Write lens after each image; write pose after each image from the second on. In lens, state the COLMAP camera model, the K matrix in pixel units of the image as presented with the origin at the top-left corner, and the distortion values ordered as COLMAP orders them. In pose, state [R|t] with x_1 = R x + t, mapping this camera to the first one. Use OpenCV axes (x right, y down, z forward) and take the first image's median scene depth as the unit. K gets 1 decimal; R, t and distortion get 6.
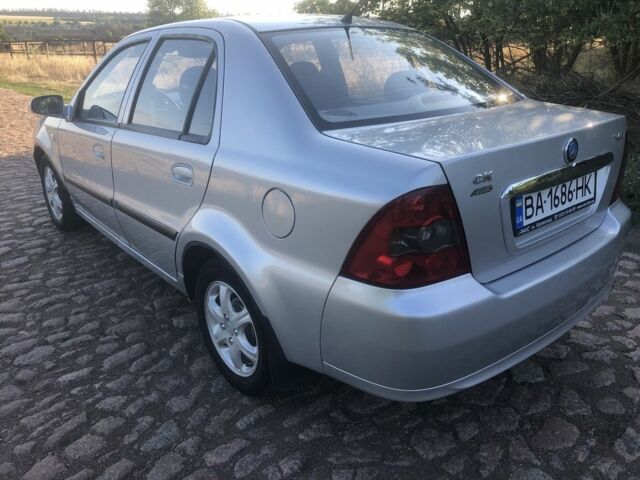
lens RADIAL K [[492.3, 0, 320.0], [0, 492.3, 237.8], [0, 0, 1]] dist [0.021112, -0.008264]
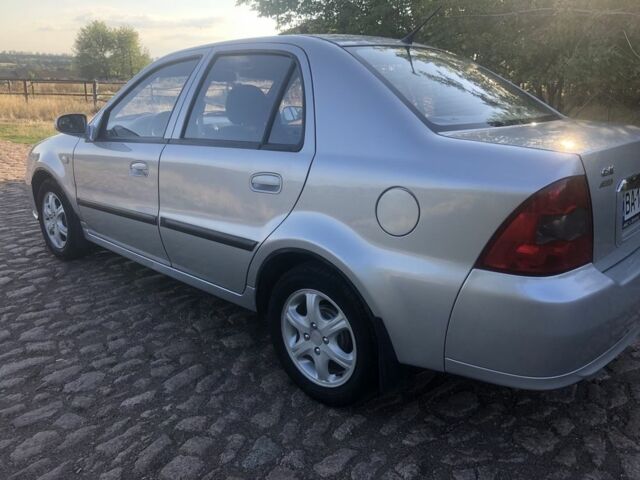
lens RADIAL K [[492.3, 0, 320.2], [0, 492.3, 241.5], [0, 0, 1]] dist [0.021112, -0.008264]
pose [[0.992102, -0.015324, 0.124498, -0.296954], [0.024911, 0.996811, -0.075813, 0.067572], [-0.122939, 0.078316, 0.989319, 0.013232]]
